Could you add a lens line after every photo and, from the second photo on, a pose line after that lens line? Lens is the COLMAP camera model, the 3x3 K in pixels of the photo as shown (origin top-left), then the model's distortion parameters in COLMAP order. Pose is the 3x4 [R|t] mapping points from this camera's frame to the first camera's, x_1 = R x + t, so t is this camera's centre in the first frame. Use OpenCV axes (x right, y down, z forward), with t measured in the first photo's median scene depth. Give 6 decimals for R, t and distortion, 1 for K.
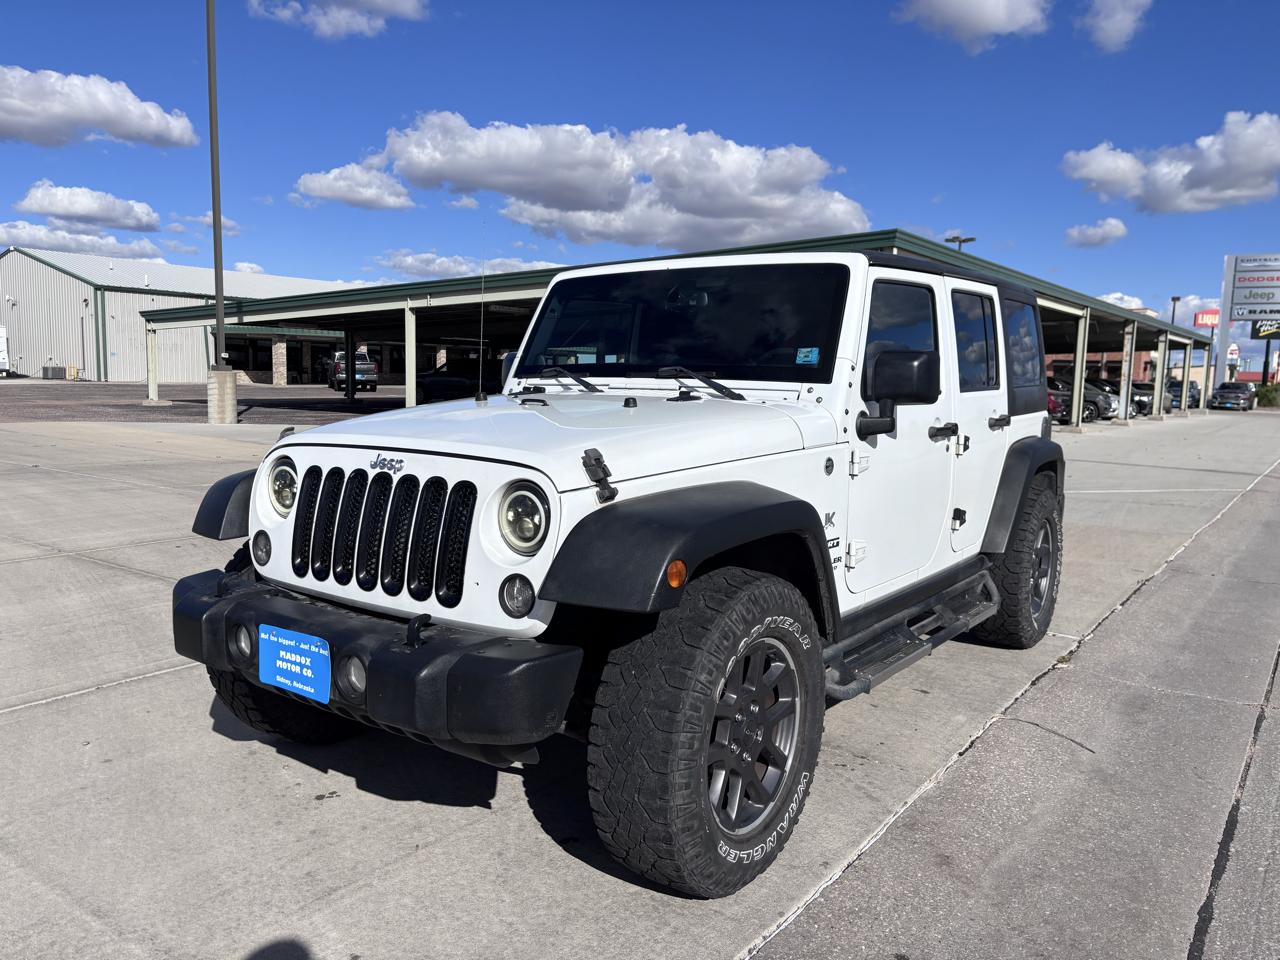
lens RADIAL K [[949.5, 0, 626.8], [0, 949.5, 488.2], [0, 0, 1]] dist [0.061036, -0.071301]
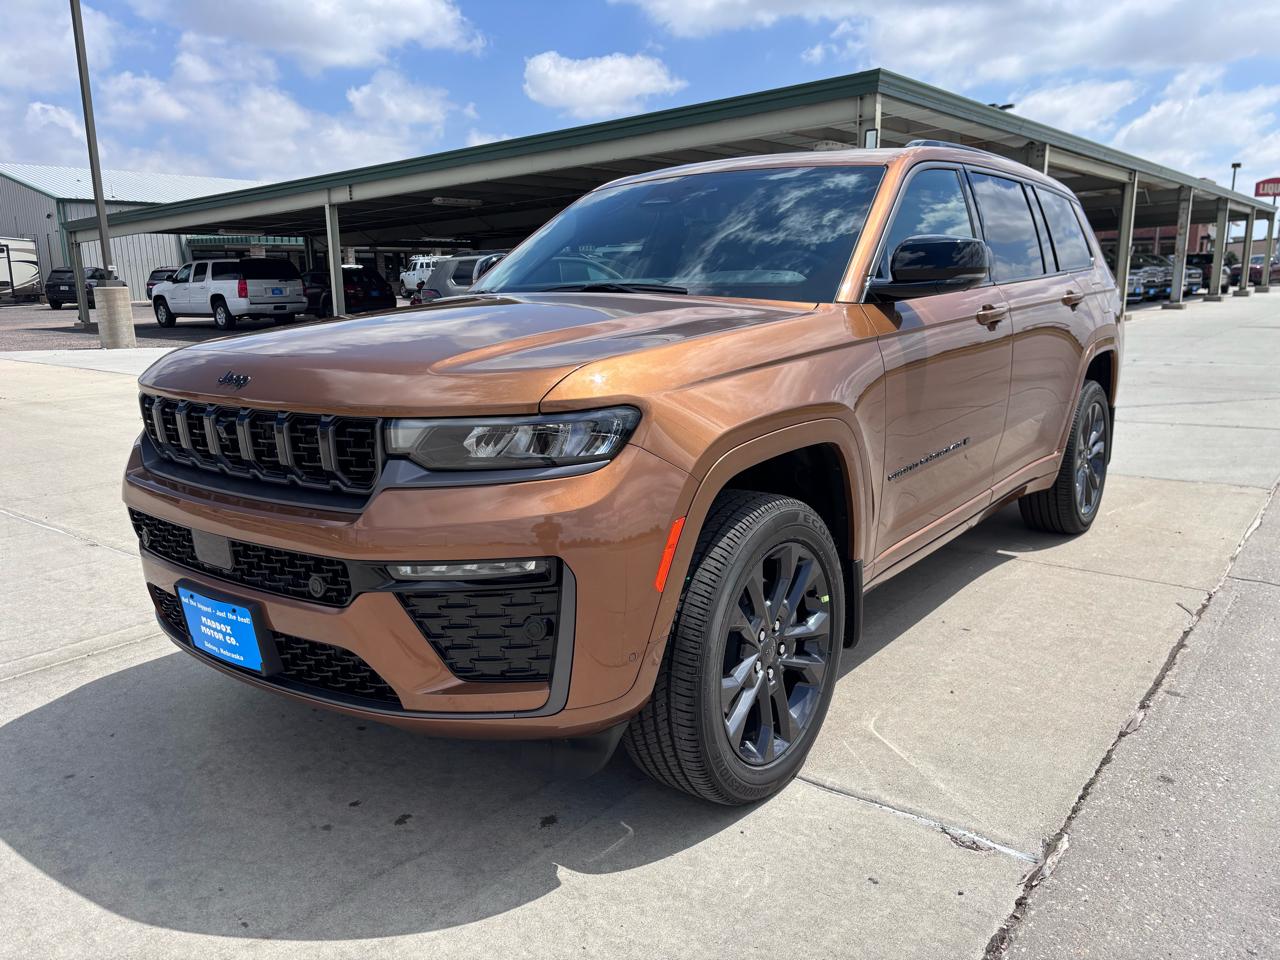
lens RADIAL K [[949.5, 0, 639.6], [0, 949.5, 486.0], [0, 0, 1]] dist [0.061036, -0.071301]
pose [[0.998930, -0.032870, -0.032545, 0.067483], [0.035937, 0.994476, 0.098625, -0.011931], [0.029124, -0.099689, 0.994592, 0.125153]]
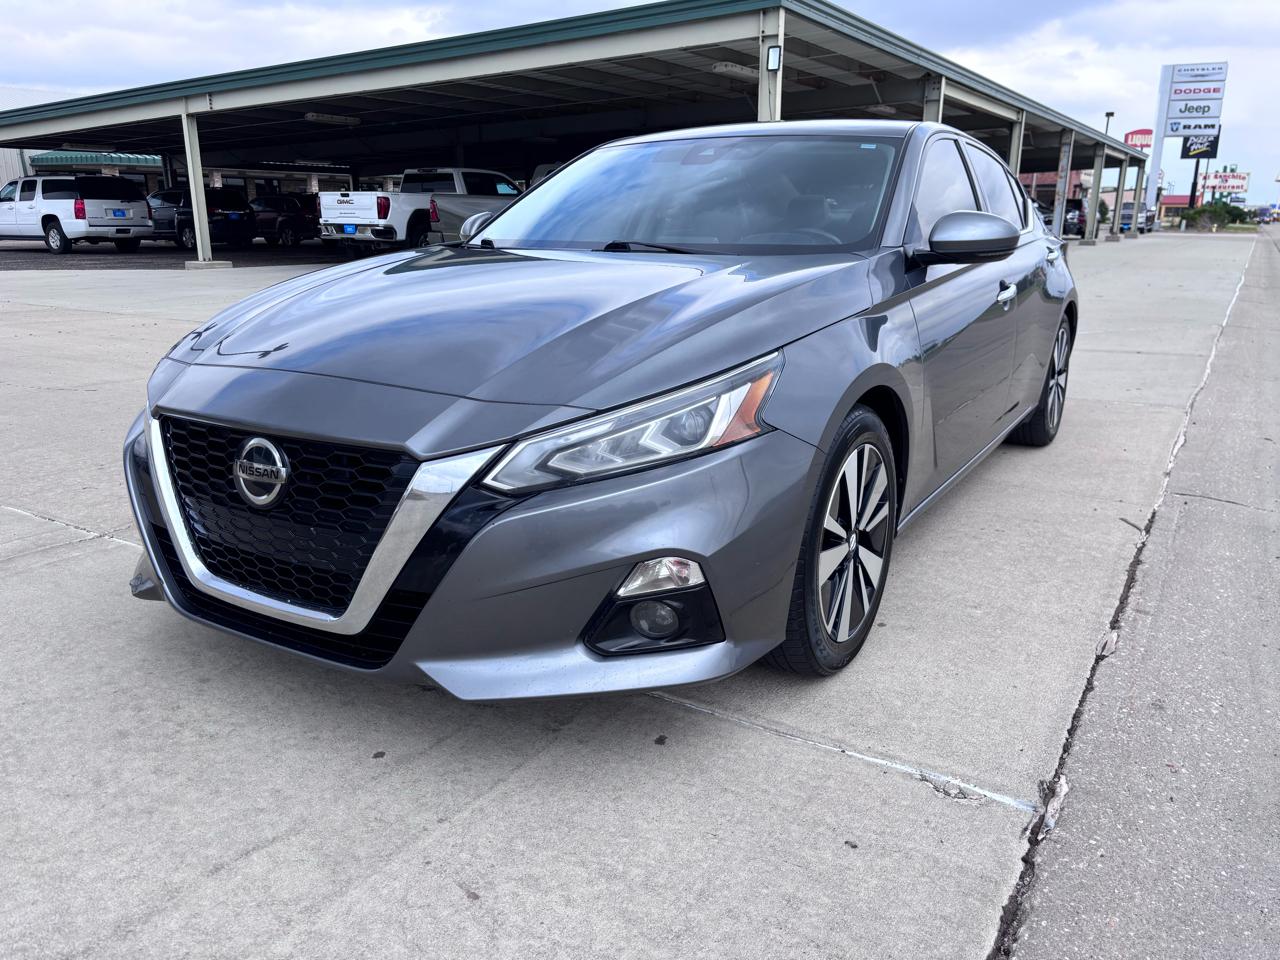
lens RADIAL K [[949.5, 0, 638.9], [0, 949.5, 486.3], [0, 0, 1]] dist [0.061036, -0.071301]
pose [[0.996206, -0.041424, 0.076540, 0.064775], [0.028666, 0.986566, 0.160826, -0.004788], [-0.082174, -0.158022, 0.984010, 0.144720]]
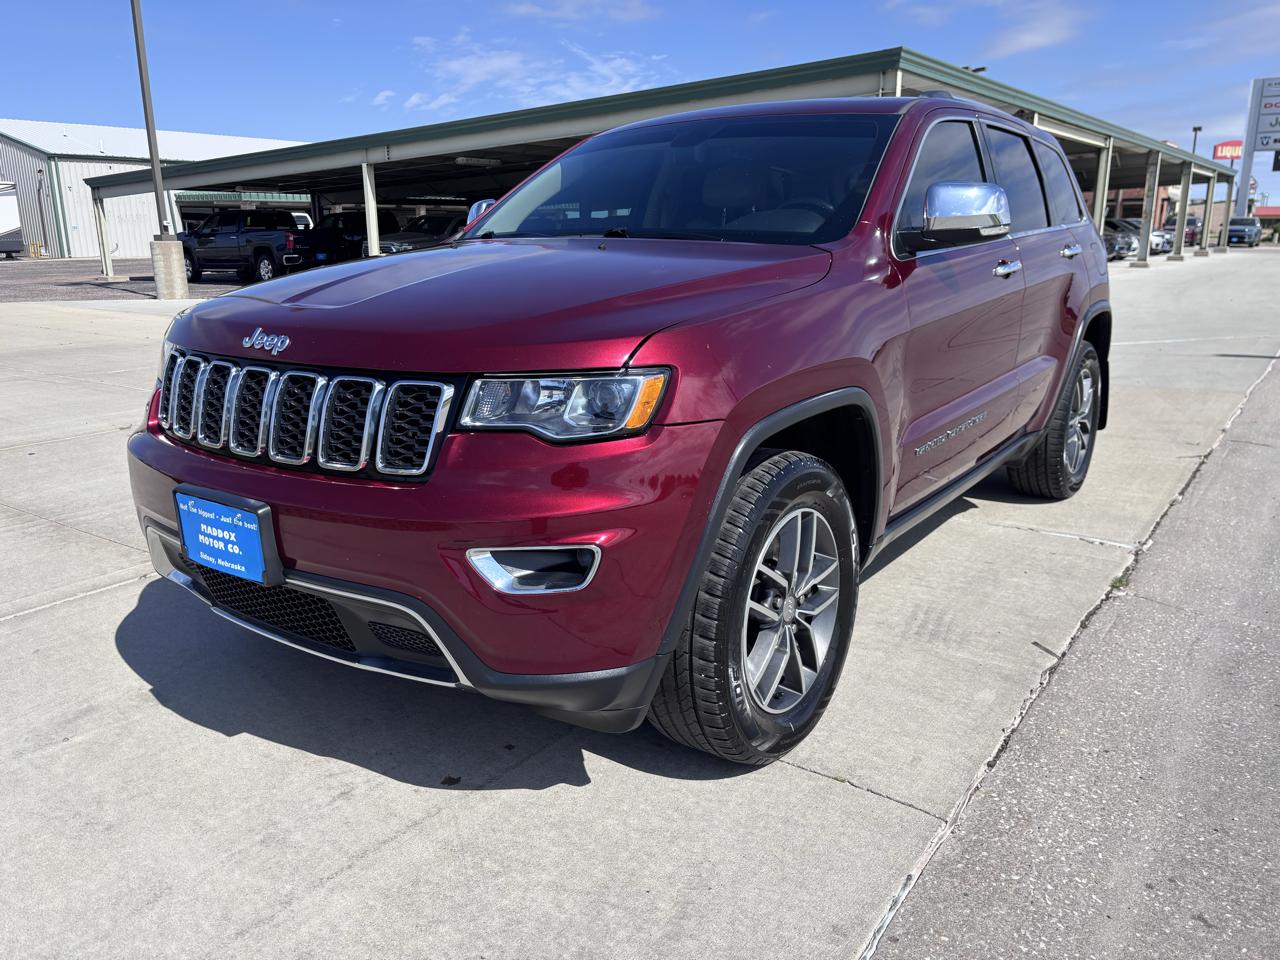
lens RADIAL K [[949.5, 0, 627.1], [0, 949.5, 482.4], [0, 0, 1]] dist [0.061036, -0.071301]
pose [[0.999414, -0.033756, -0.005710, 0.014854], [0.034219, 0.990126, 0.135943, -0.002988], [0.001065, -0.136059, 0.990700, 0.051437]]
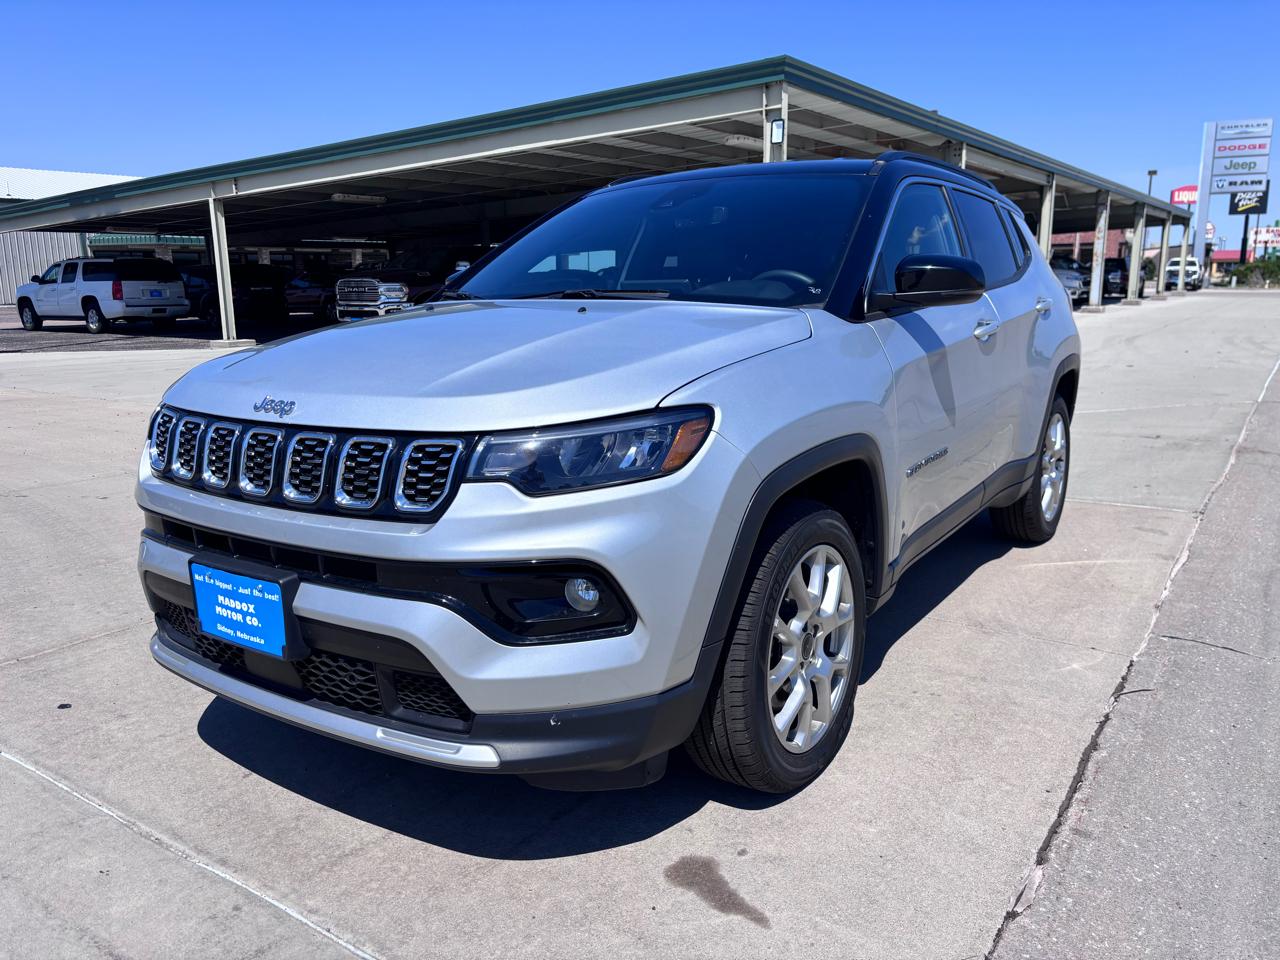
lens RADIAL K [[949.5, 0, 636.2], [0, 949.5, 483.9], [0, 0, 1]] dist [0.061036, -0.071301]
pose [[0.998674, -0.043679, 0.027229, 0.089326], [0.040945, 0.994735, 0.093944, -0.012540], [-0.031189, -0.092705, 0.995205, 0.164222]]
